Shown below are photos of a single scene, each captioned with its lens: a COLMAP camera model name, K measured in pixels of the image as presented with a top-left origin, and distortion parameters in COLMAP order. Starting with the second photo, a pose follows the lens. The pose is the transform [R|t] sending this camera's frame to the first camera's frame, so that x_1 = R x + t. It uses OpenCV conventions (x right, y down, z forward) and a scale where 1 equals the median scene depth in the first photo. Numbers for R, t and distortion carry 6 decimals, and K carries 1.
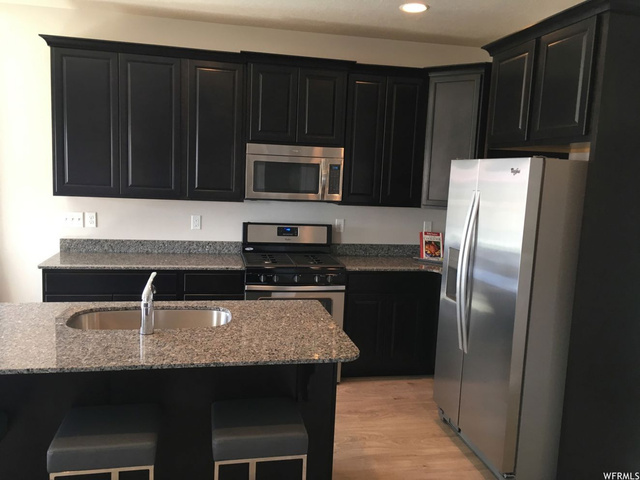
lens RADIAL K [[539.7, 0, 320.0], [0, 539.7, 240.0], [0, 0, 1]] dist [0.013754, 0.002209]
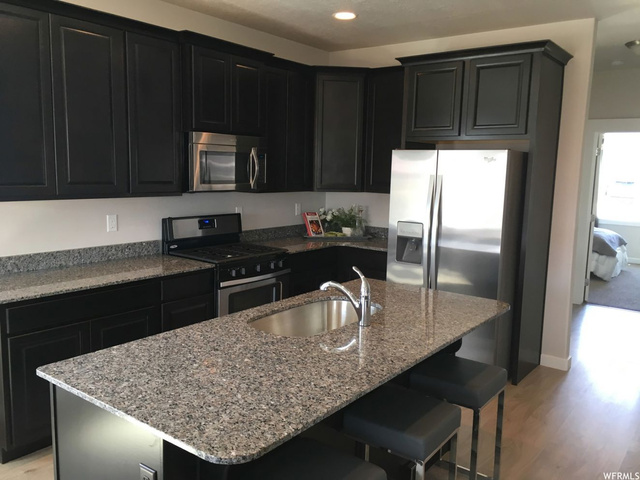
lens RADIAL K [[539.7, 0, 320.0], [0, 539.7, 240.0], [0, 0, 1]] dist [0.013754, 0.002209]
pose [[0.759236, -0.114968, 0.640580, -0.536925], [0.092518, 0.993343, 0.068625, -0.035114], [-0.644206, 0.007163, 0.764819, 0.138469]]
